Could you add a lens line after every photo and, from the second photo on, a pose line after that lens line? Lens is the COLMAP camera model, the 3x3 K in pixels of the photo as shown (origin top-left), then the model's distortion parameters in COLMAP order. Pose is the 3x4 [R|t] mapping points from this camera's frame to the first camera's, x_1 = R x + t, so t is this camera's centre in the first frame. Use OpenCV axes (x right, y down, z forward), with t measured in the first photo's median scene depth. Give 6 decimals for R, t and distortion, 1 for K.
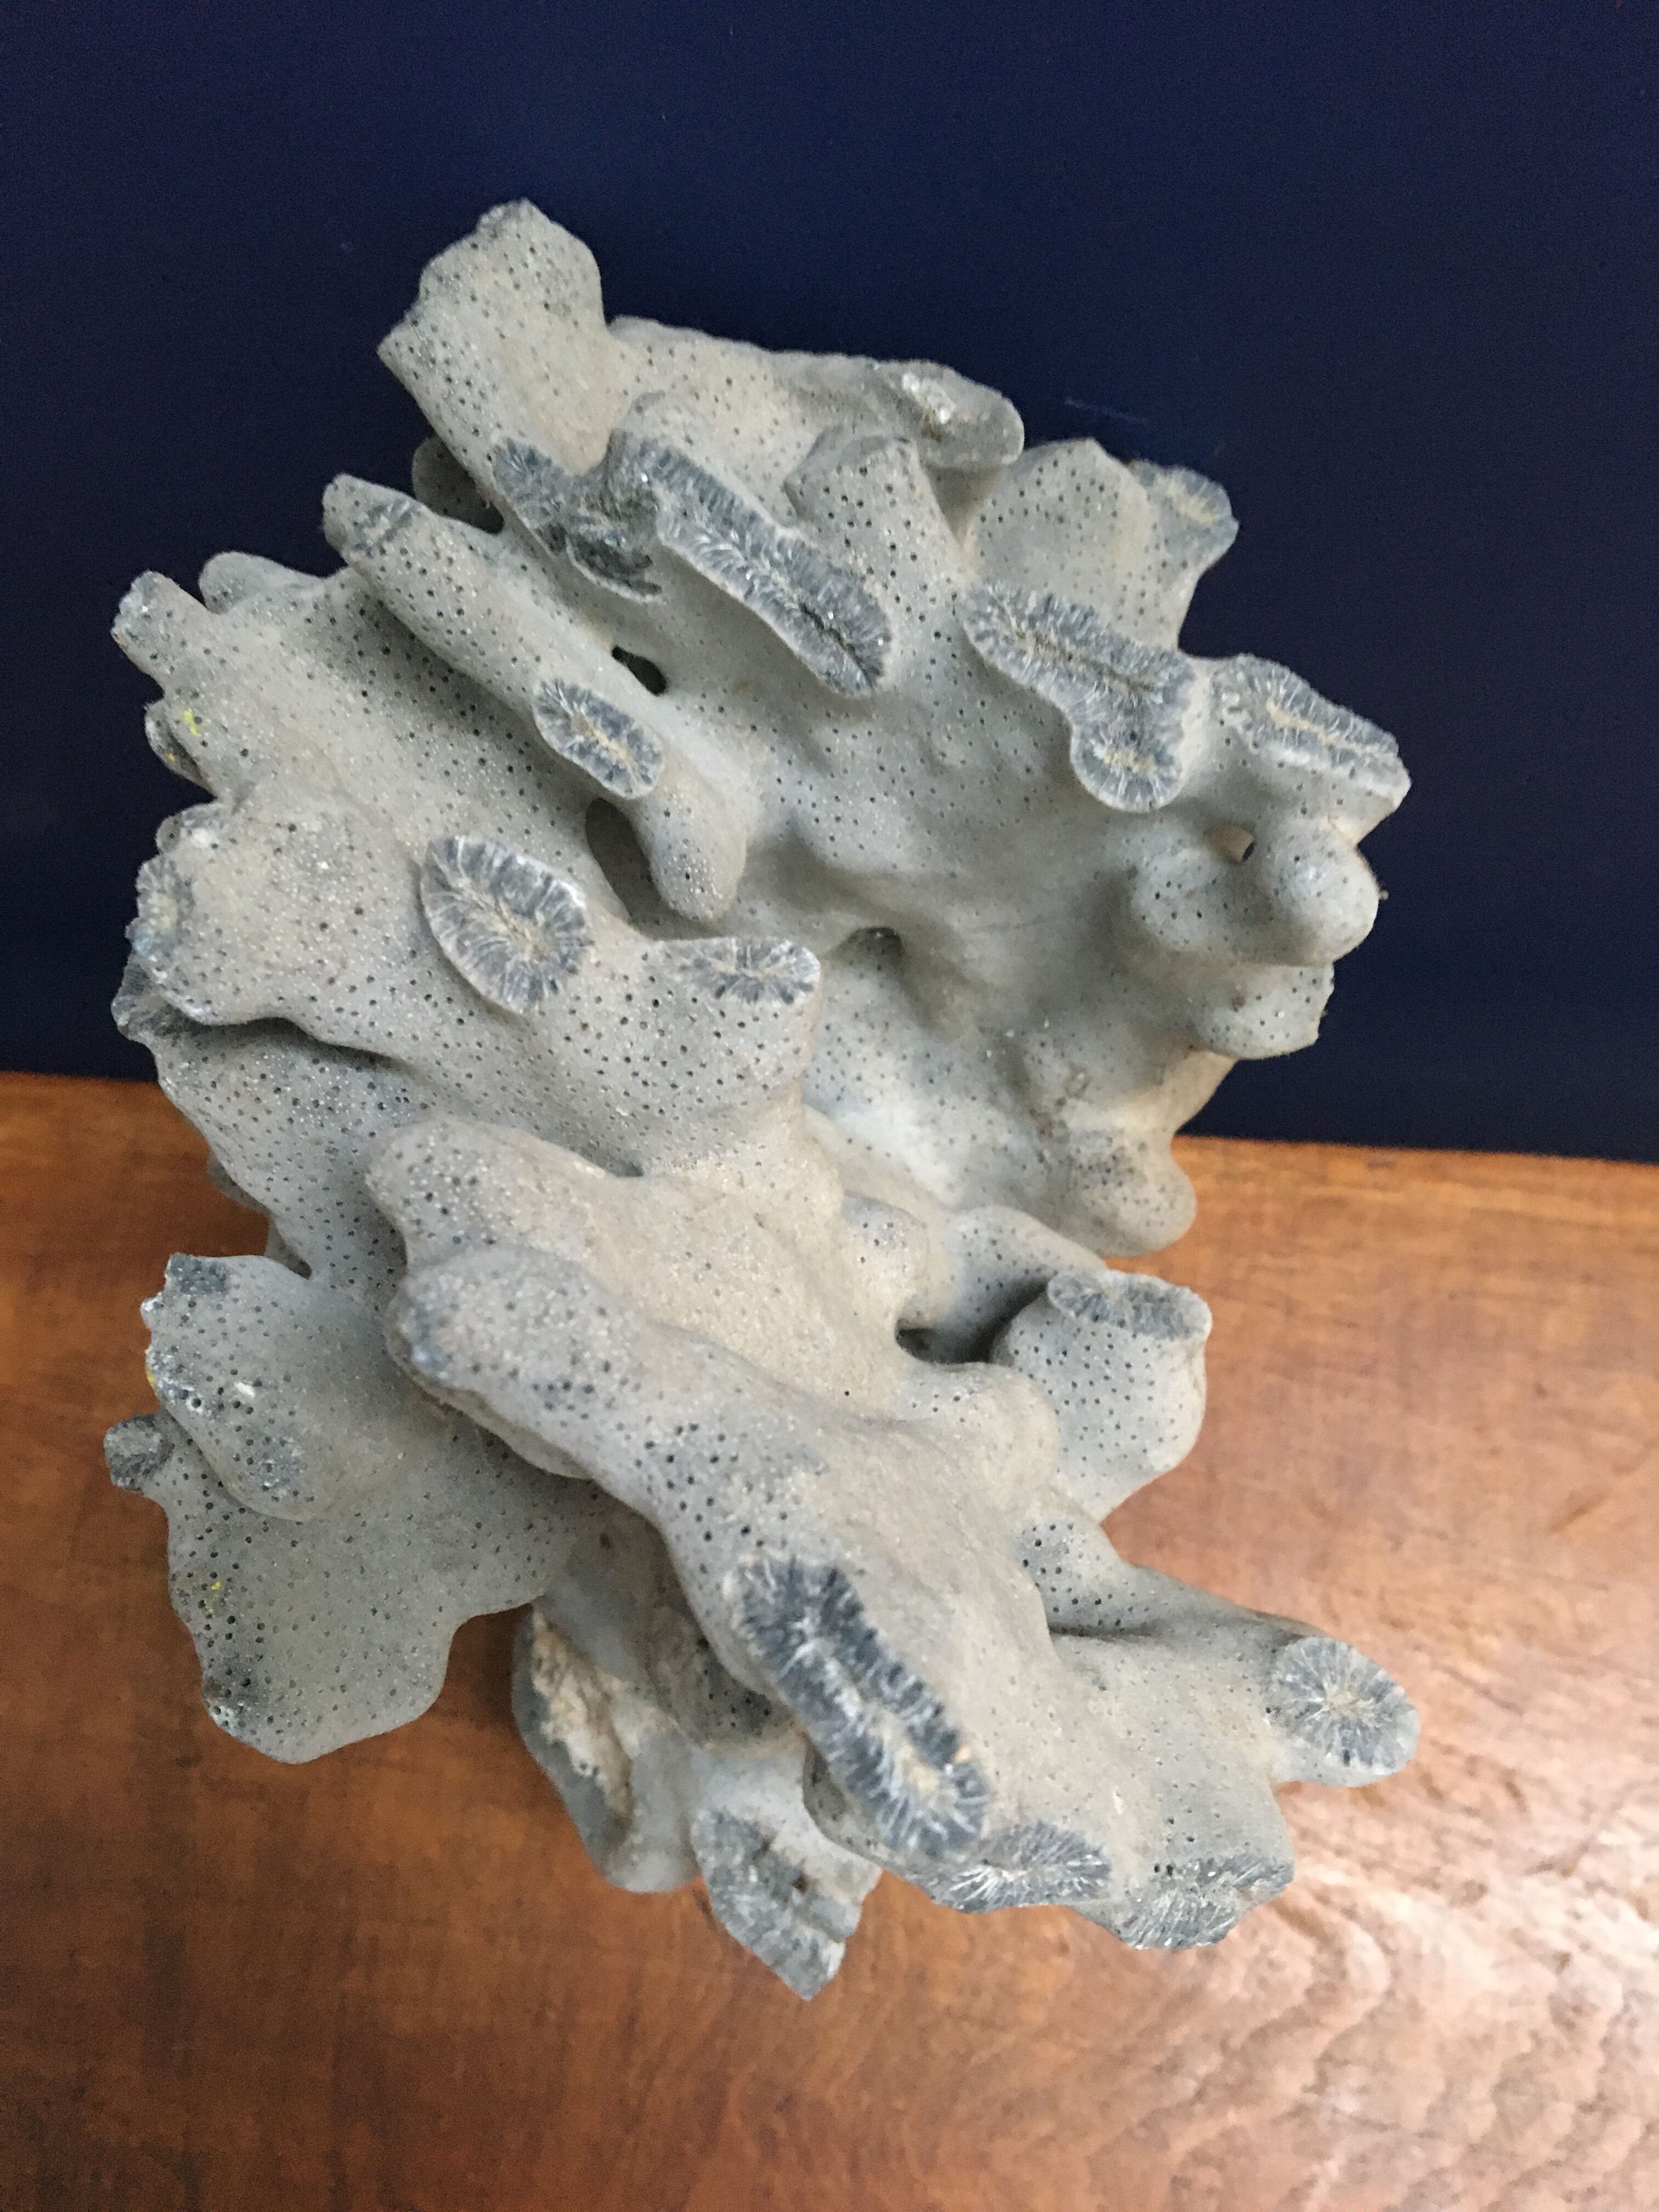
lens RADIAL K [[1919.2, 0, 829.1], [0, 1919.2, 1096.2], [0, 0, 1]] dist [0.087373, -0.161134]
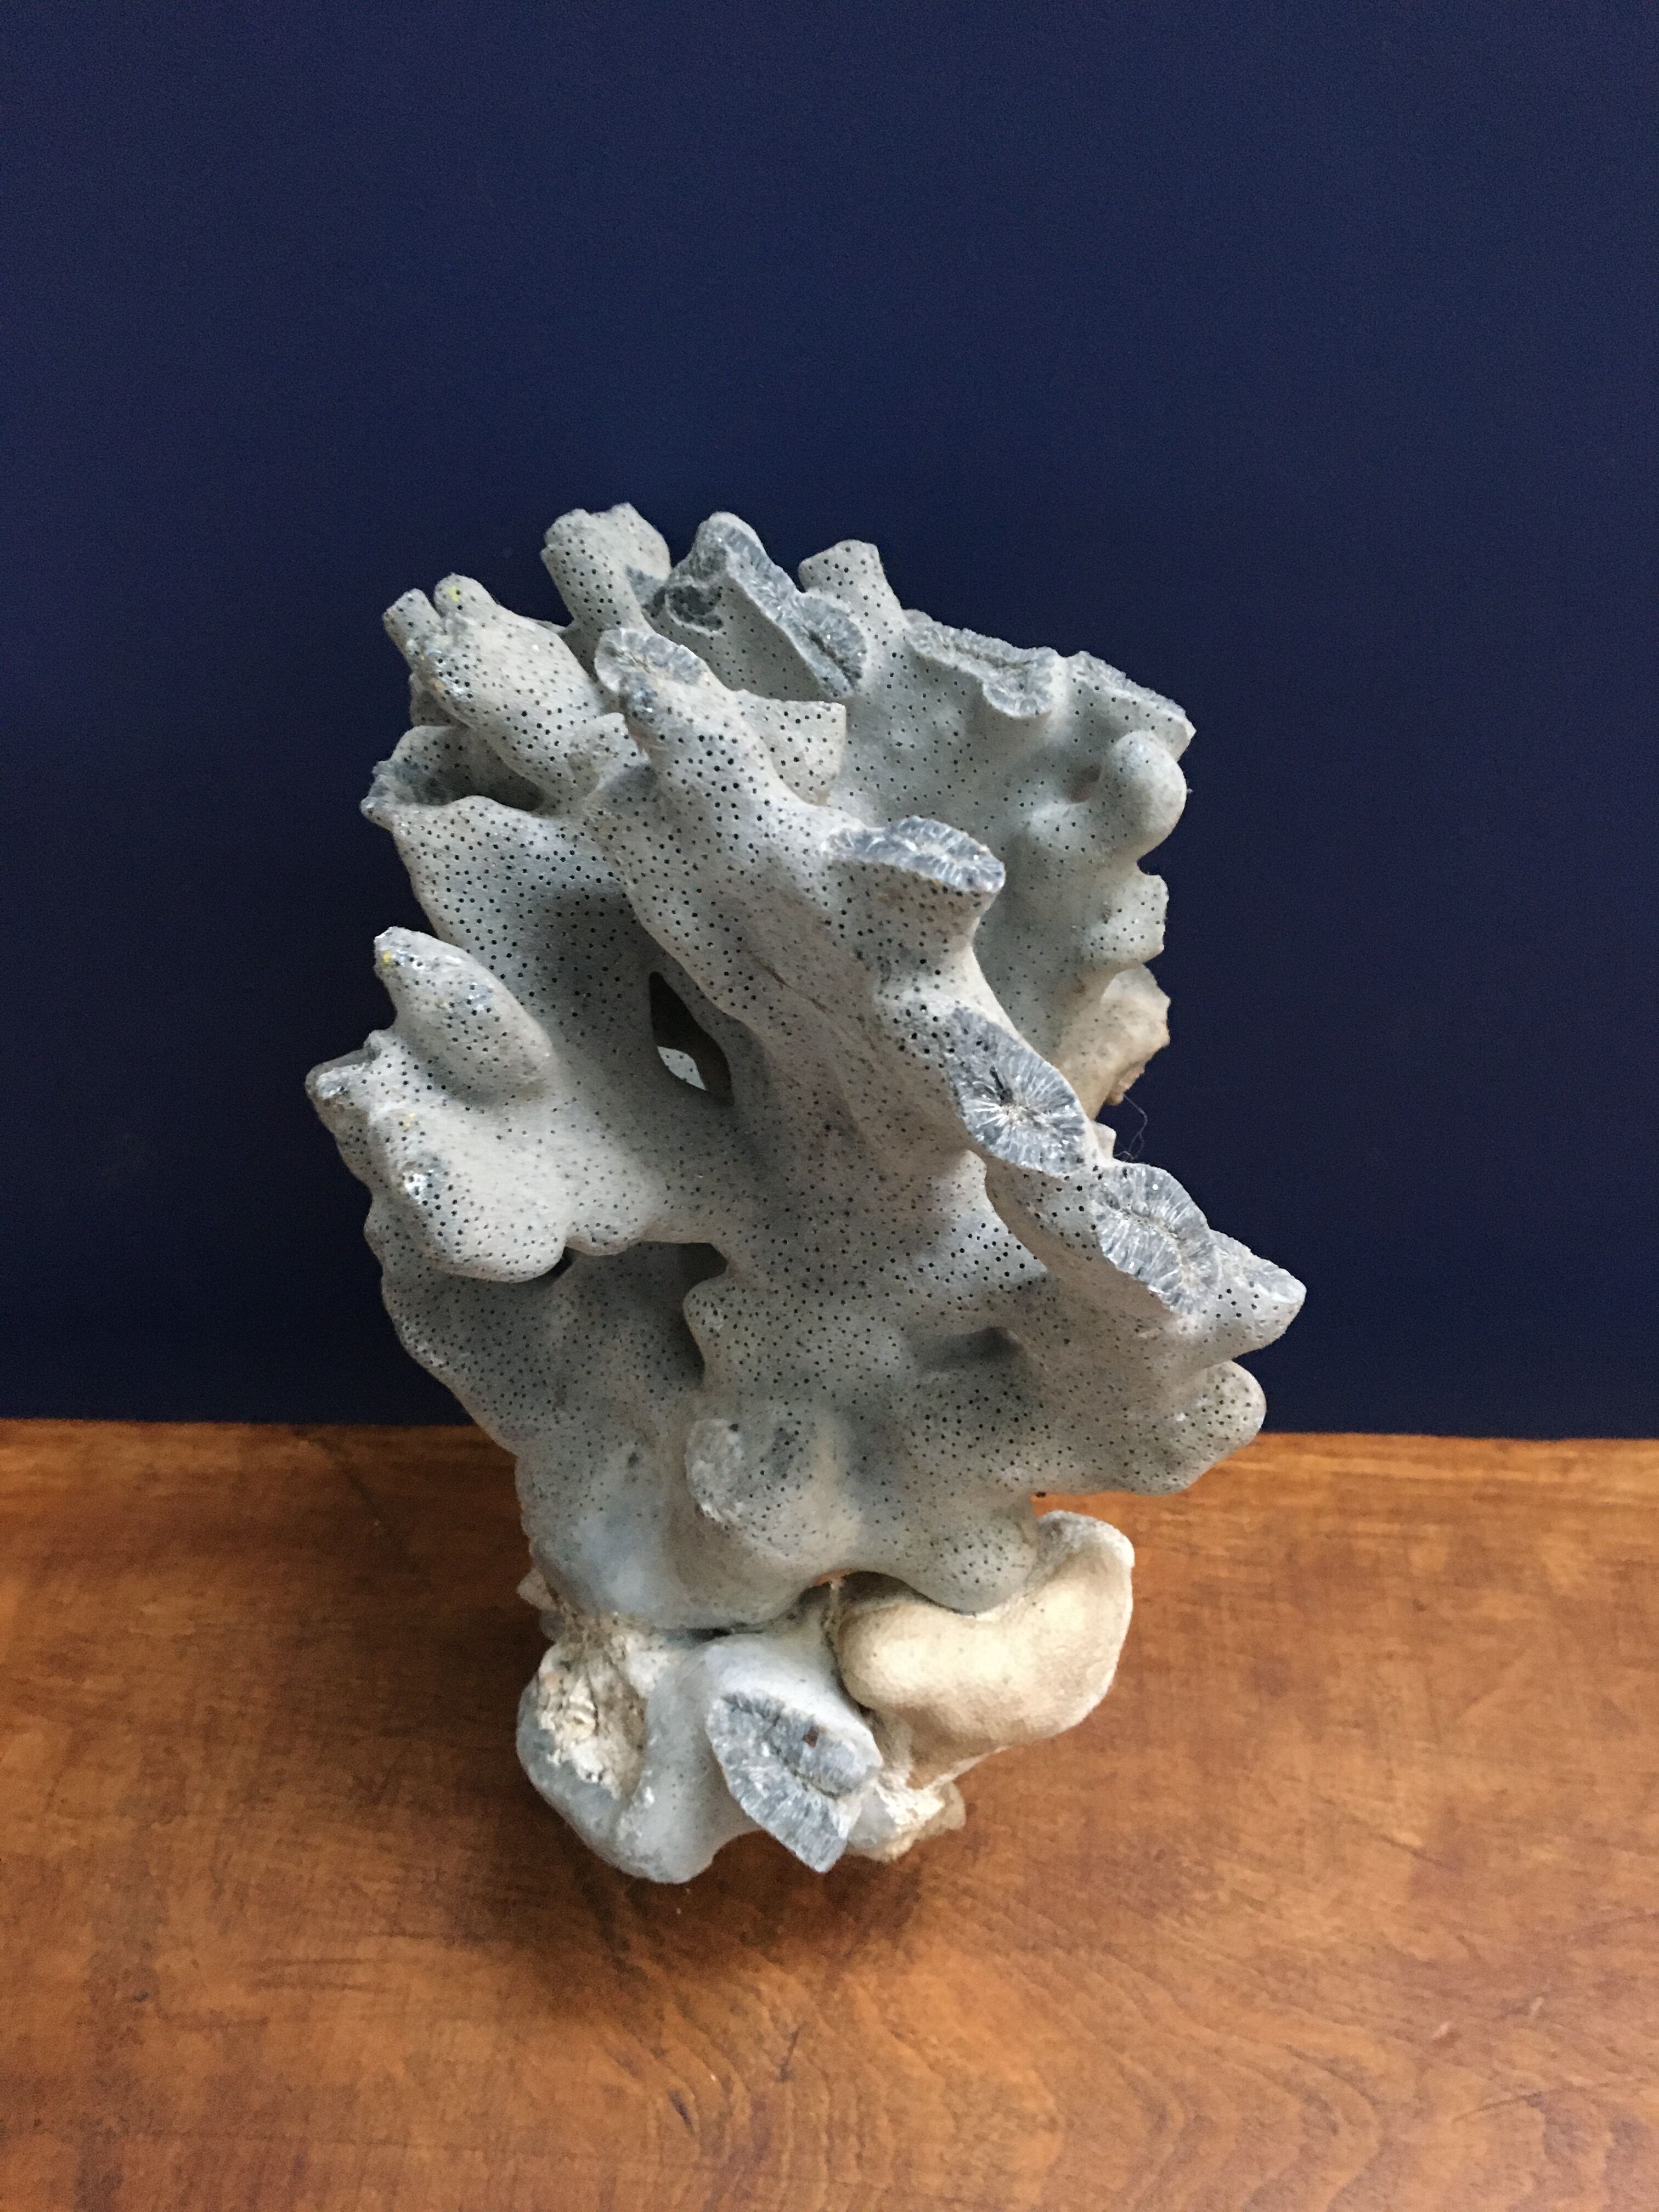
lens RADIAL K [[1898.1, 0, 826.9], [0, 1898.1, 1091.2], [0, 0, 1]] dist [0.106271, -0.176362]
pose [[0.996789, 0.001745, 0.080053, -0.092086], [0.040529, 0.851238, -0.523212, 0.655487], [-0.069057, 0.524776, 0.848434, -0.111905]]
